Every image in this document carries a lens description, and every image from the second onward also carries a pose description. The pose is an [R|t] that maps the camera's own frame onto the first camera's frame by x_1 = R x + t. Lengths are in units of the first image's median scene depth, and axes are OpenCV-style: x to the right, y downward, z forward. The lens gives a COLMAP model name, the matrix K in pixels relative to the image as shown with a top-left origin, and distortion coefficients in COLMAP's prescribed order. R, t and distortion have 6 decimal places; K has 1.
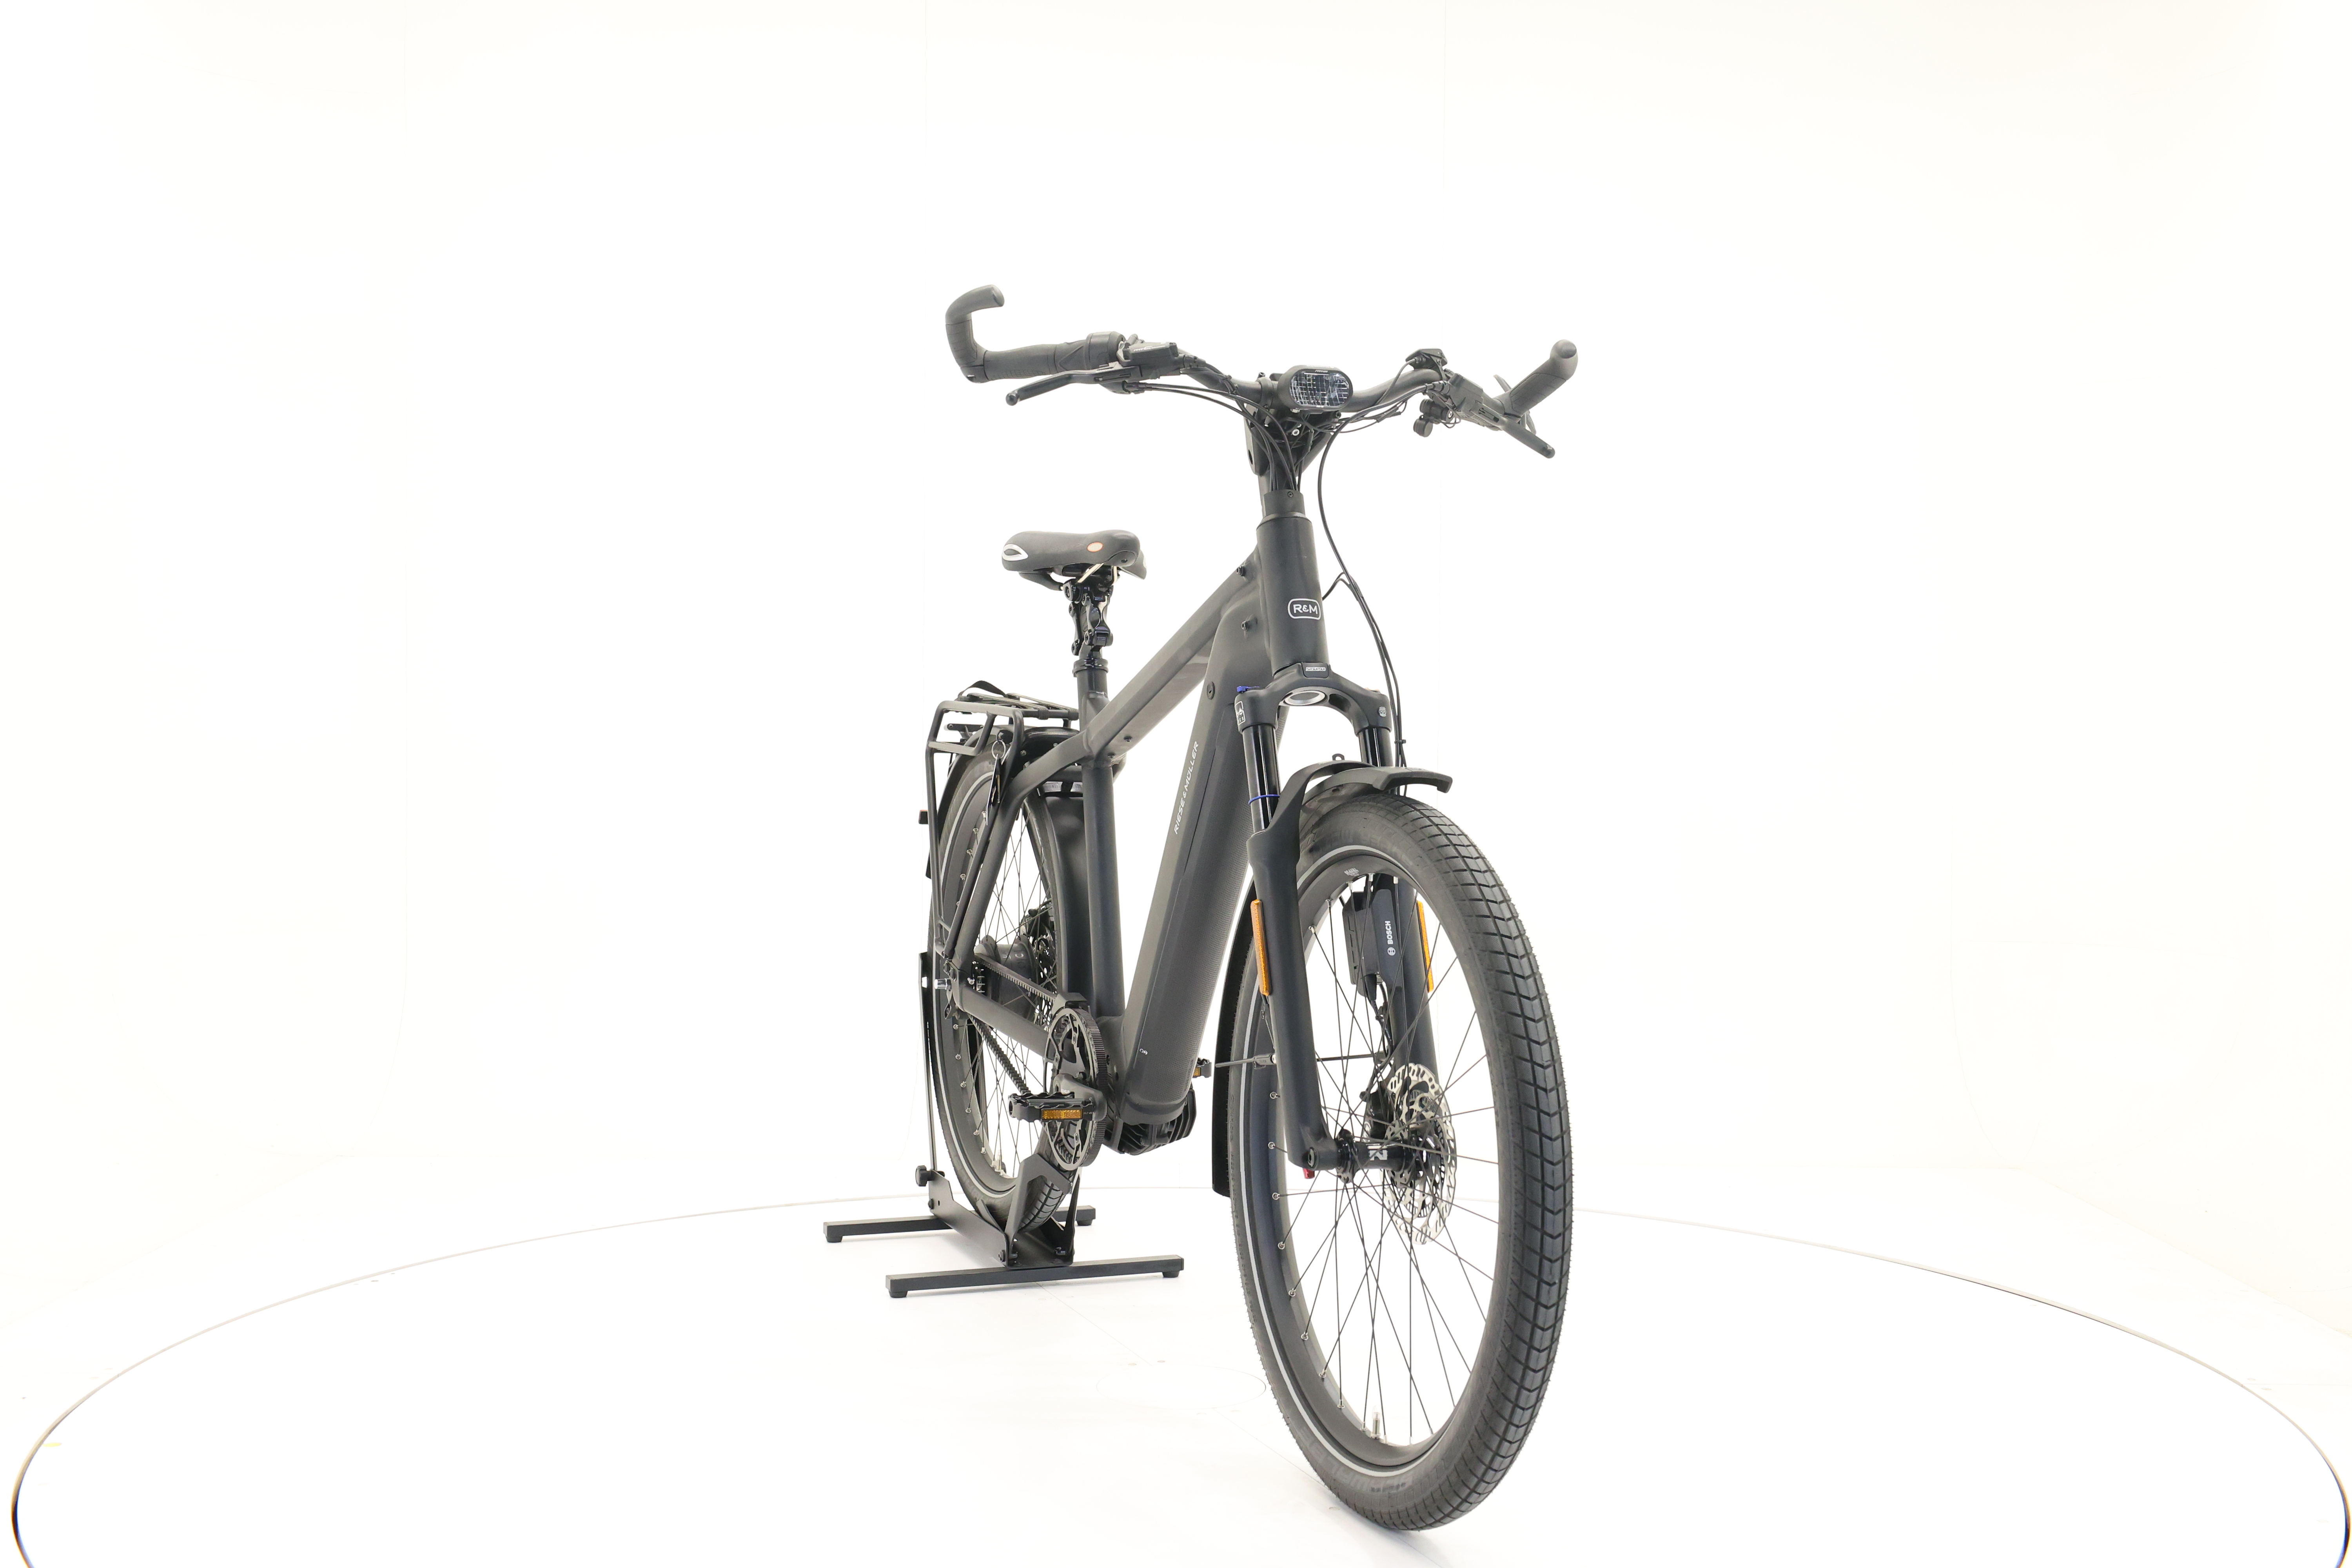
lens RADIAL K [[2531.0, 0, 1166.0], [0, 2531.0, 780.1], [0, 0, 1]] dist [-0.012877, 0.000000]
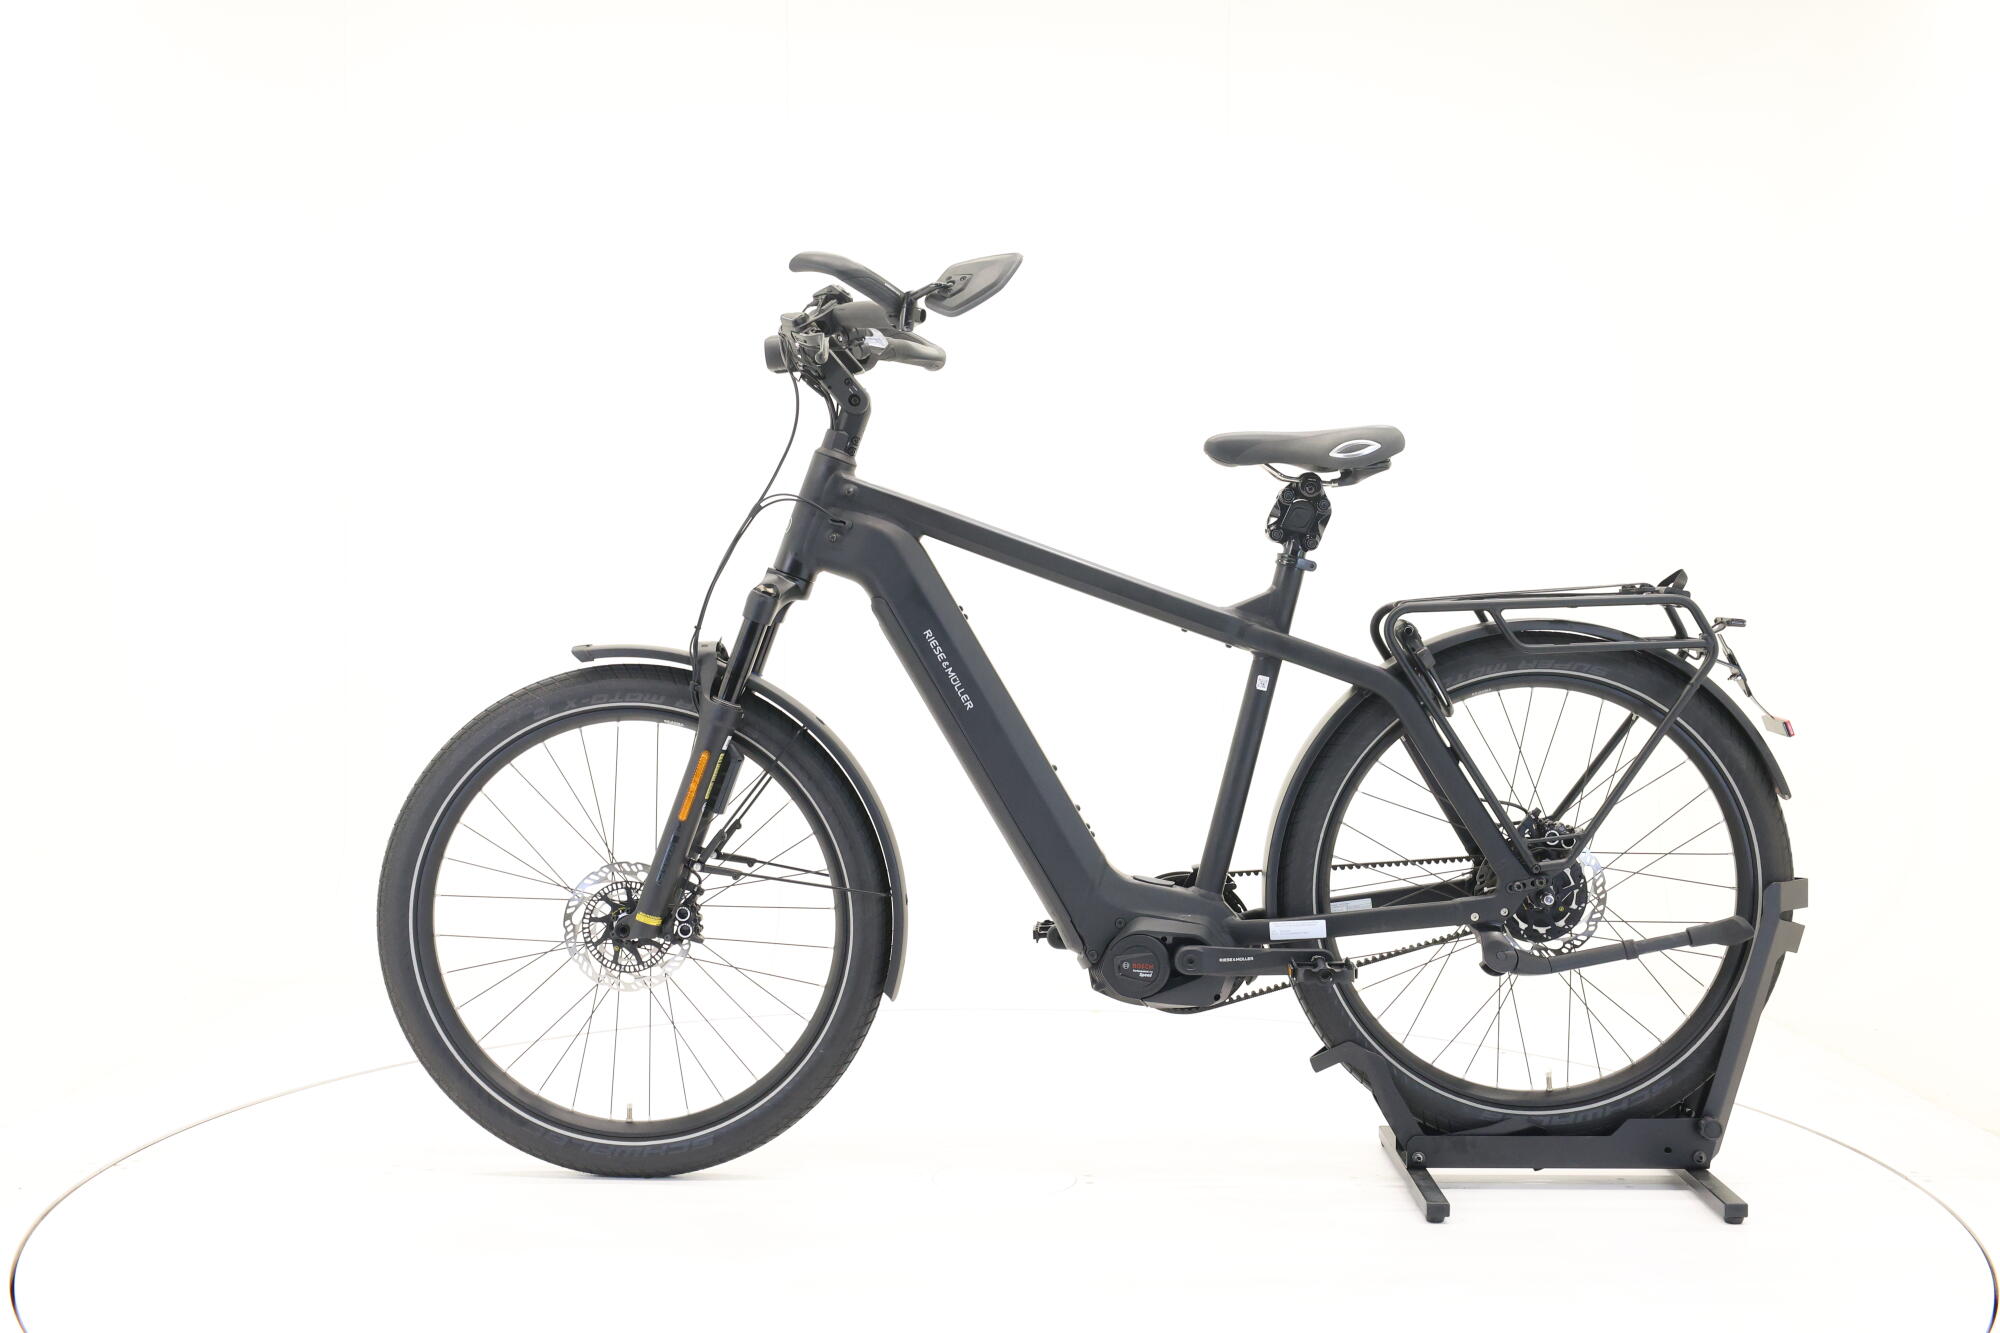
lens RADIAL K [[2152.2, 0, 1004.9], [0, 2152.2, 665.9], [0, 0, 1]] dist [-0.012877, 0.000000]
pose [[-0.367009, 0.014356, -0.930107, 1.008871], [-0.025032, 0.999366, 0.025302, -0.025790], [0.929881, 0.032568, -0.366417, 1.469717]]
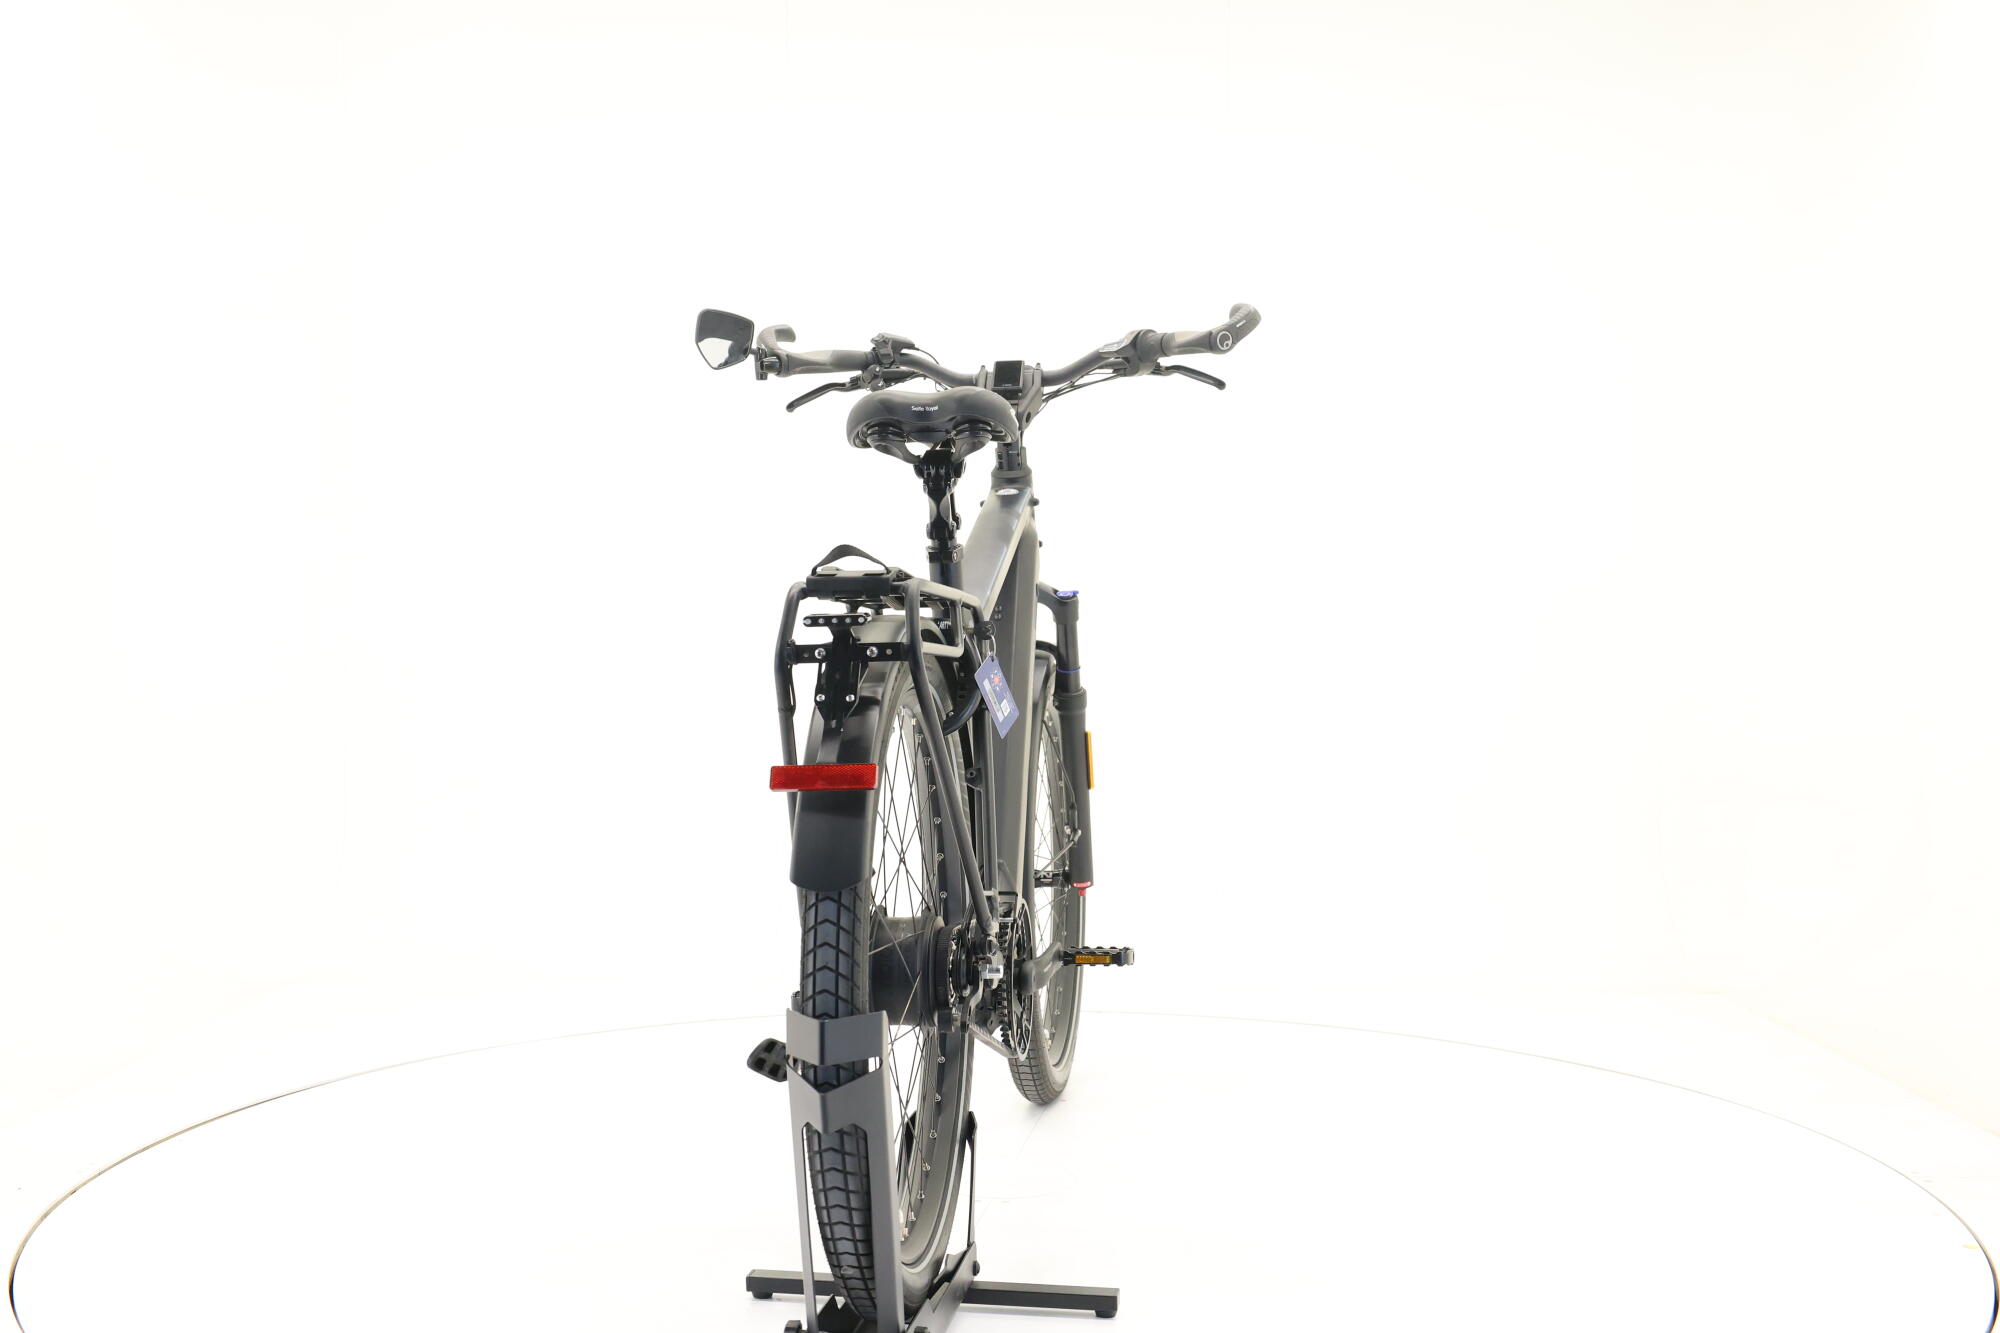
lens RADIAL K [[2152.2, 0, 1000.7], [0, 2152.2, 670.2], [0, 0, 1]] dist [-0.012877, 0.000000]
pose [[-0.876340, -0.017348, 0.481381, -0.507808], [0.004123, 0.999045, 0.043510, -0.043383], [-0.481676, 0.040114, -0.875431, 2.018908]]
